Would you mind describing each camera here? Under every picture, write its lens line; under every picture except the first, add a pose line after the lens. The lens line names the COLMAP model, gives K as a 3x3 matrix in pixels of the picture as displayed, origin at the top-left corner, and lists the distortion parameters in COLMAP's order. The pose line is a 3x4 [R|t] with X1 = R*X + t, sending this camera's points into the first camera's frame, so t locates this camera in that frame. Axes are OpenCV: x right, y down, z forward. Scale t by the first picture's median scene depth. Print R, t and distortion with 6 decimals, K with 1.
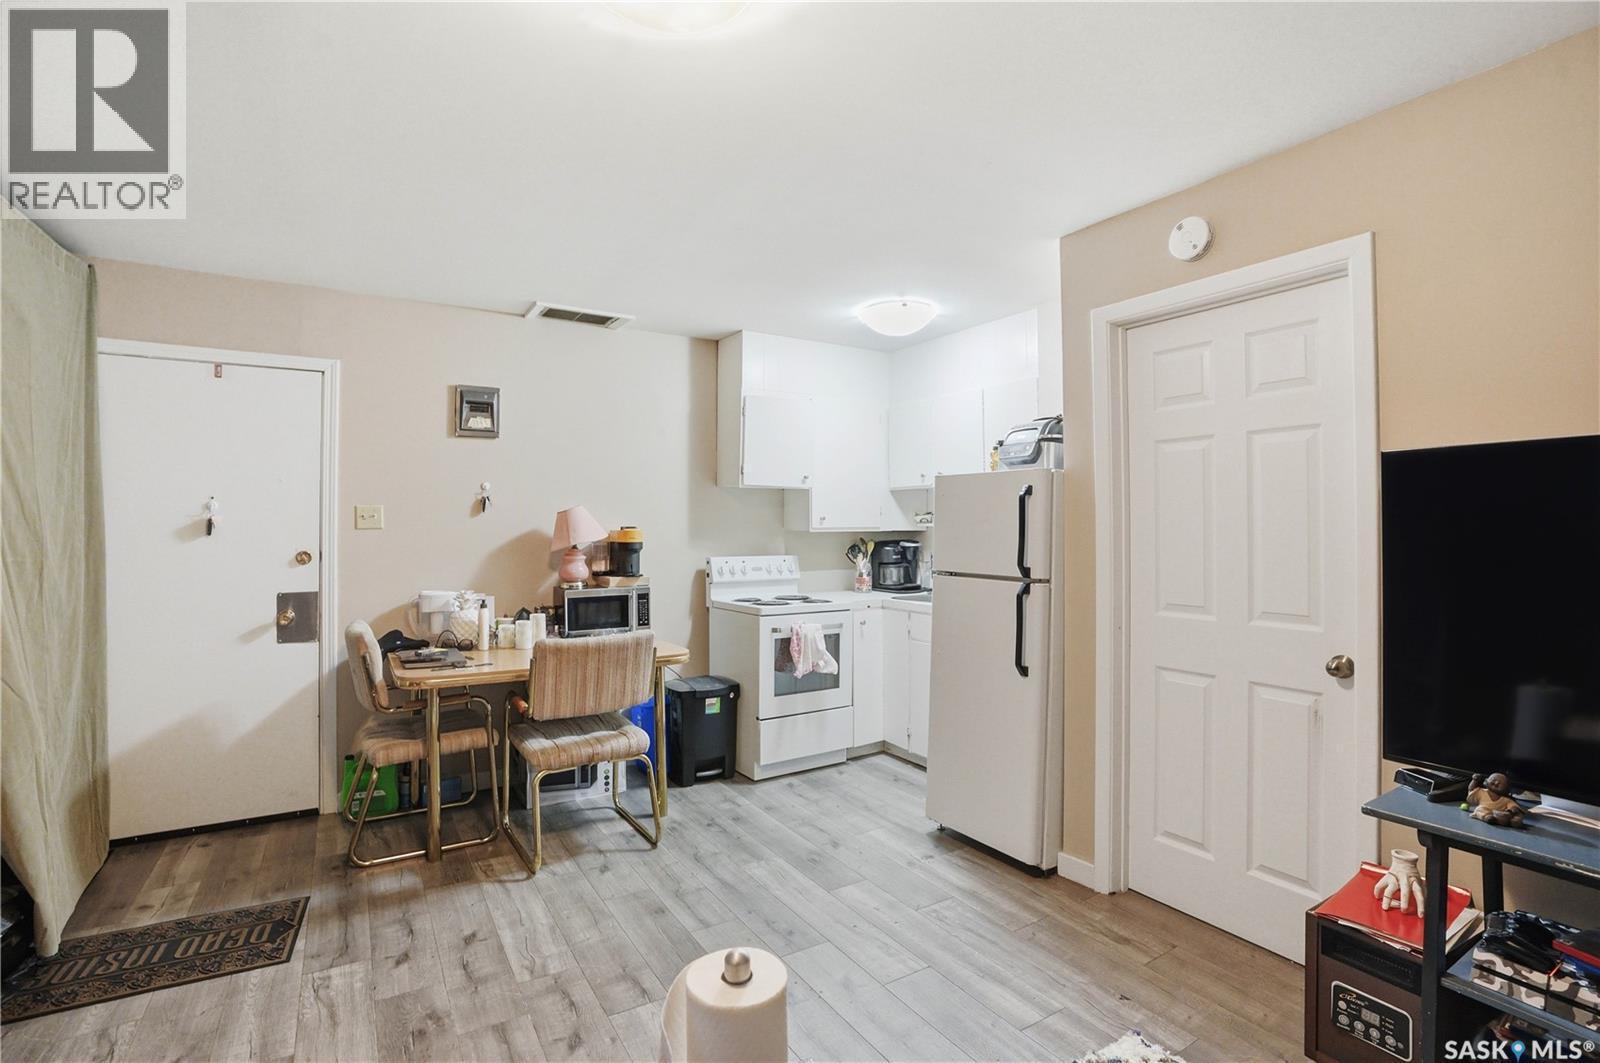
lens RADIAL K [[743.3, 0, 792.1], [0, 743.3, 528.4], [0, 0, 1]] dist [-0.045674, 0.007924]
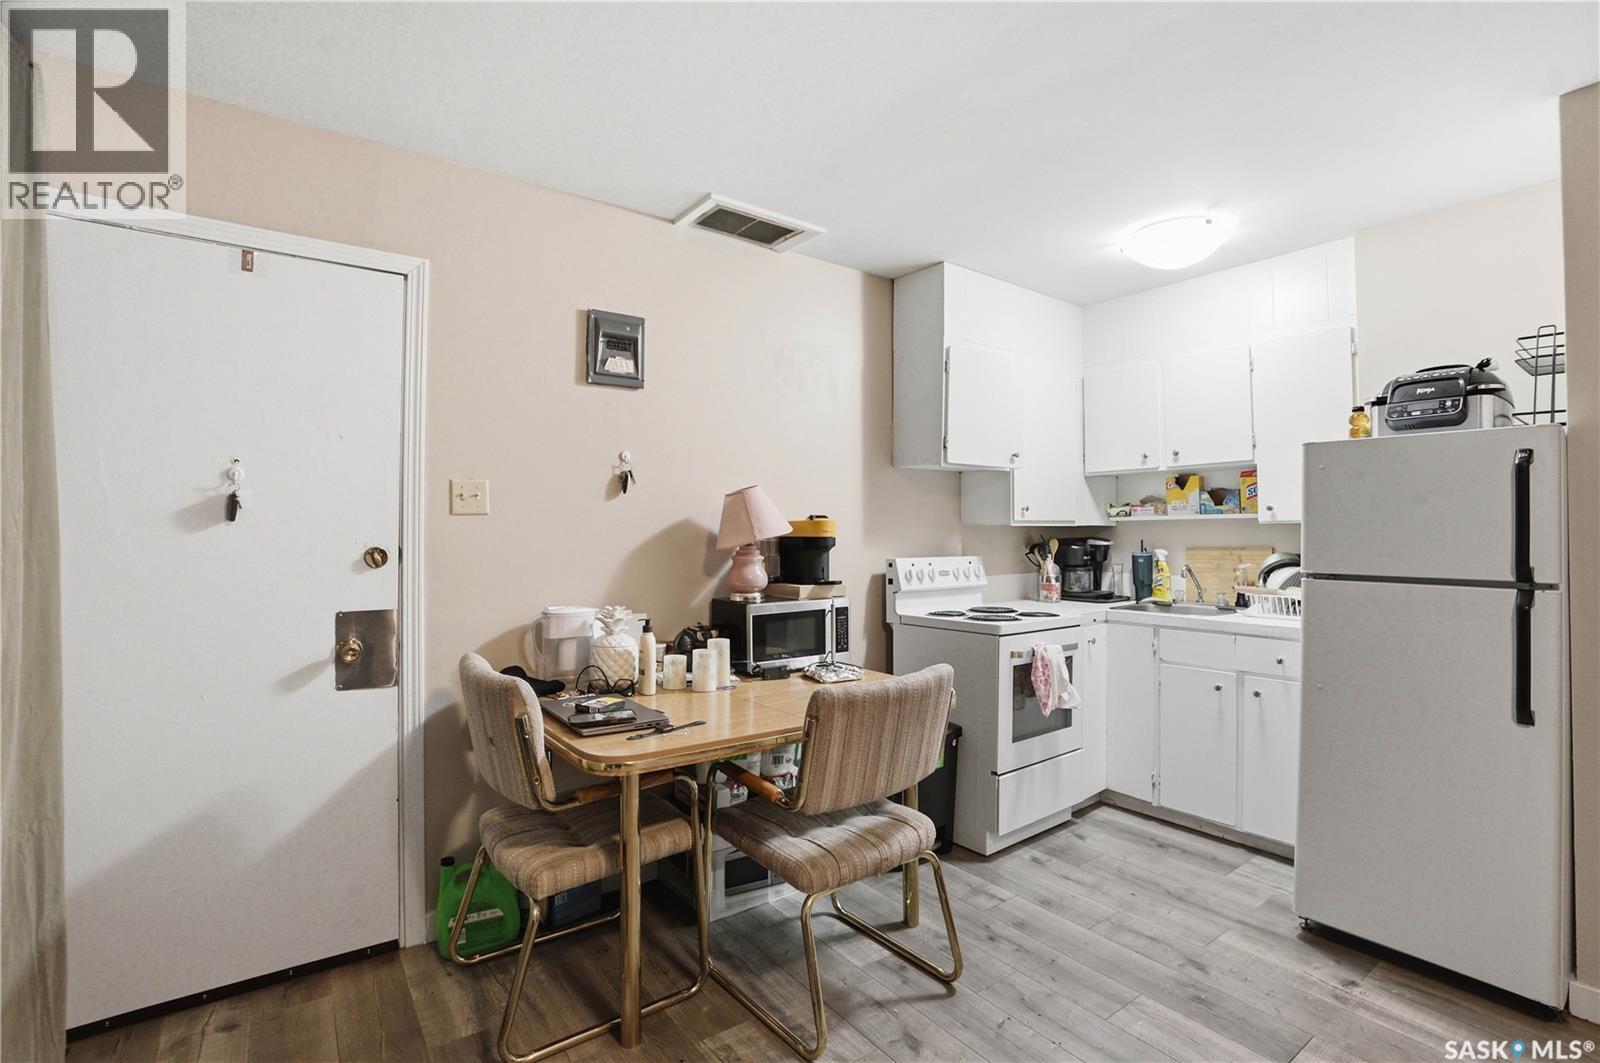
lens RADIAL K [[743.3, 0, 811.2], [0, 743.3, 532.4], [0, 0, 1]] dist [-0.045674, 0.007924]
pose [[0.996898, 0.001363, 0.078694, -0.323953], [-0.001200, 0.999997, -0.002120, 0.018064], [-0.078697, 0.002019, 0.996897, 0.309193]]
